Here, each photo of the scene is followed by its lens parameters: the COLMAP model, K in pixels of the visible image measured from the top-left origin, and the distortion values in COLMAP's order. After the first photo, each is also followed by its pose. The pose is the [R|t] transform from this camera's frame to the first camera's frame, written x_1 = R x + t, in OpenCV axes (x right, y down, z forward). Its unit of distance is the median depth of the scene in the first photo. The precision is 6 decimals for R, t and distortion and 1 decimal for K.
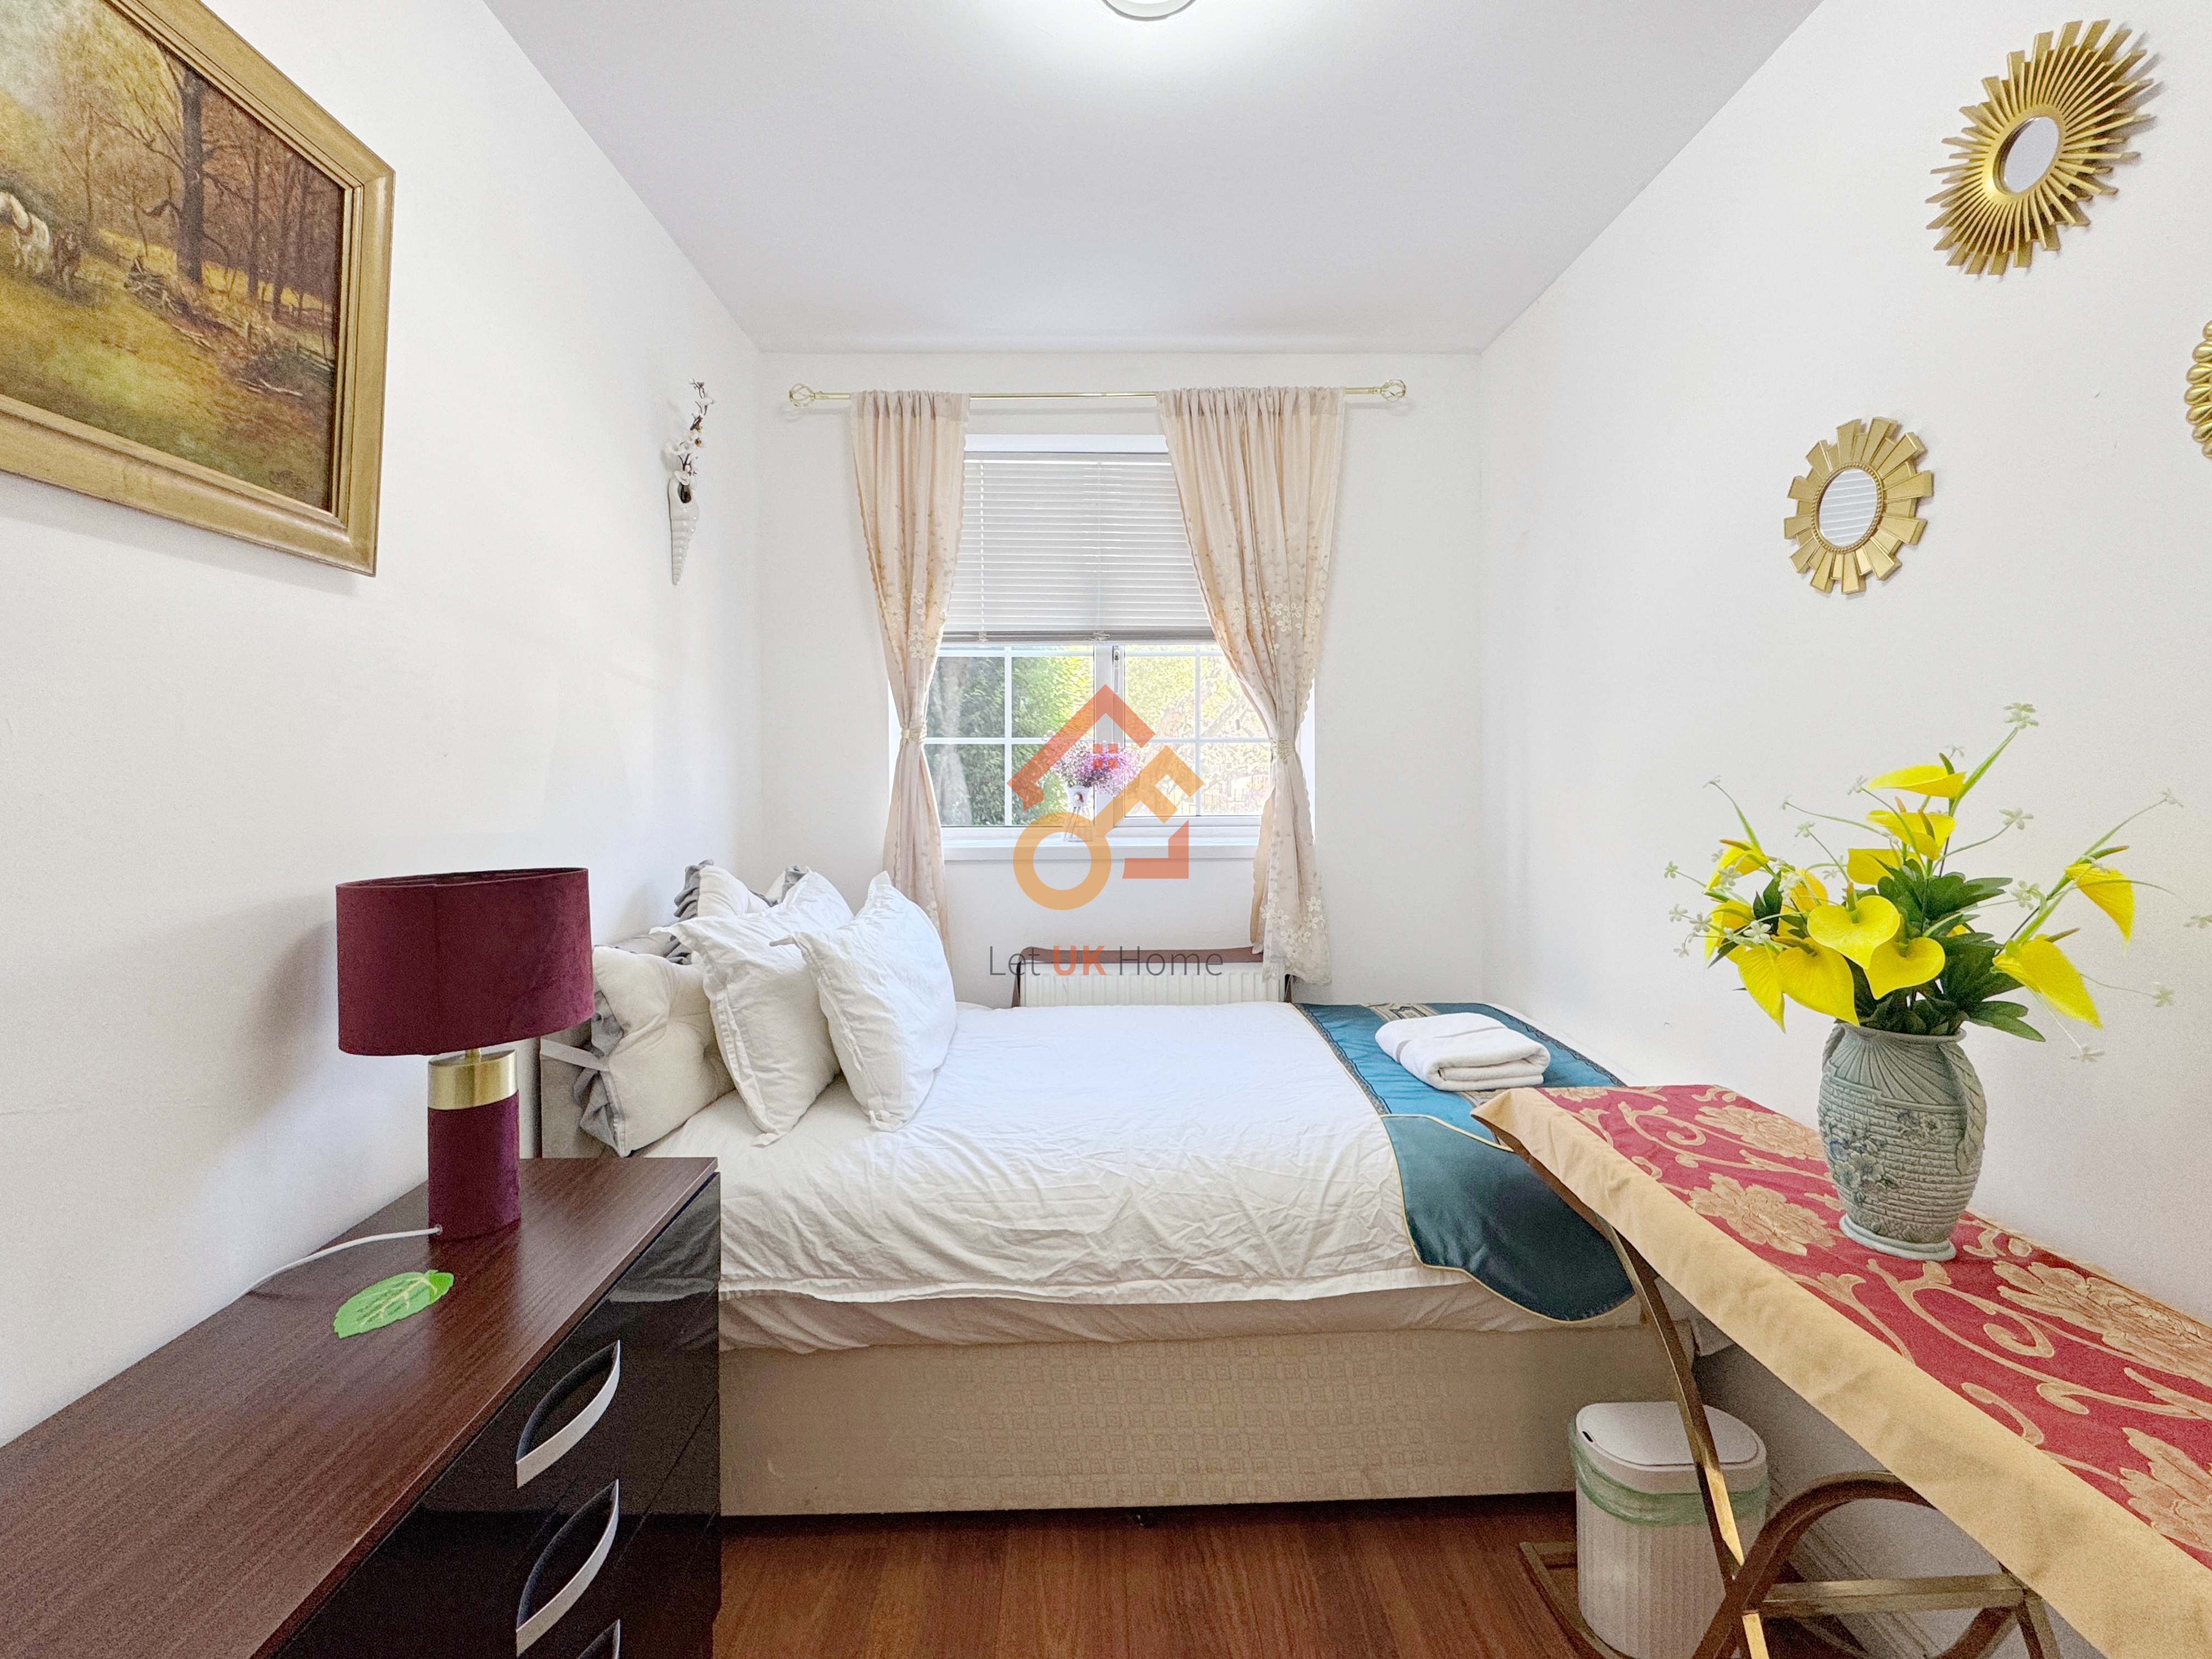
lens RADIAL K [[897.6, 0, 1106.3], [0, 897.6, 812.5], [0, 0, 1]] dist [-0.004140, 0.000619]
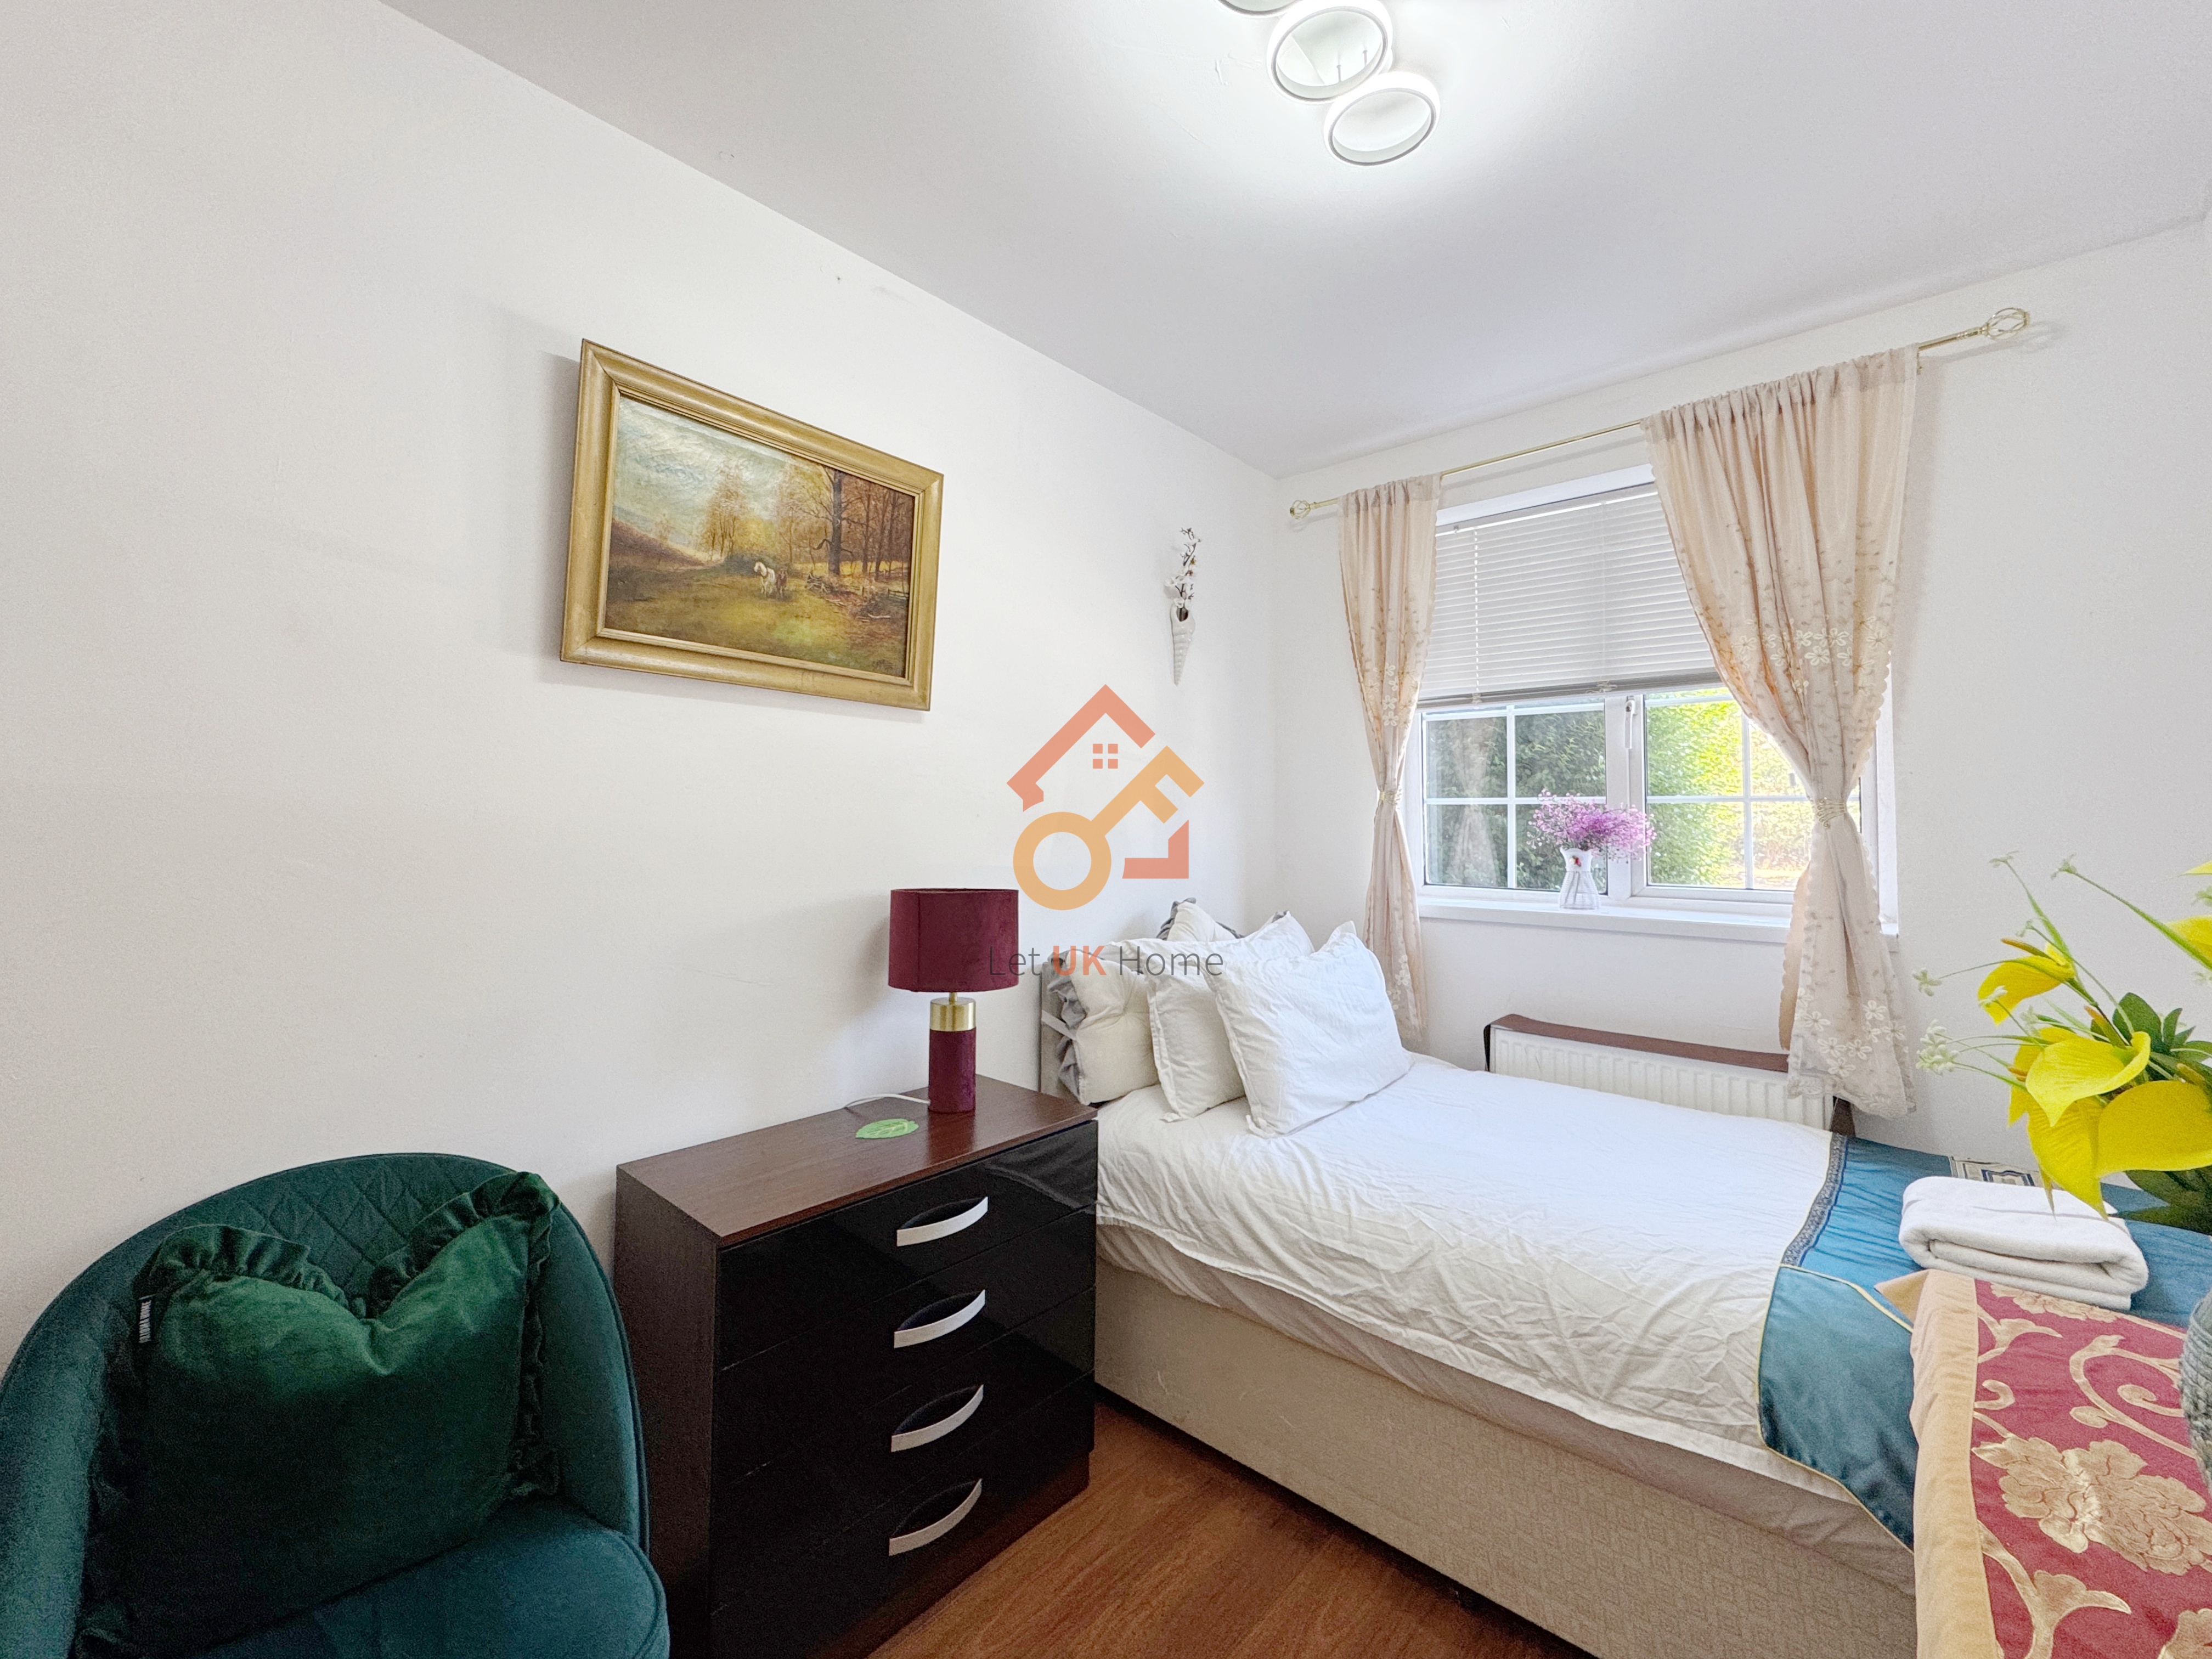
lens RADIAL K [[883.9, 0, 1113.1], [0, 883.9, 833.9], [0, 0, 1]] dist [-0.003079, 0.000040]
pose [[0.748383, 0.017692, -0.663031, 0.415531], [-0.044511, 0.998730, -0.023591, -0.004080], [0.661772, 0.047168, 0.748220, -0.011946]]
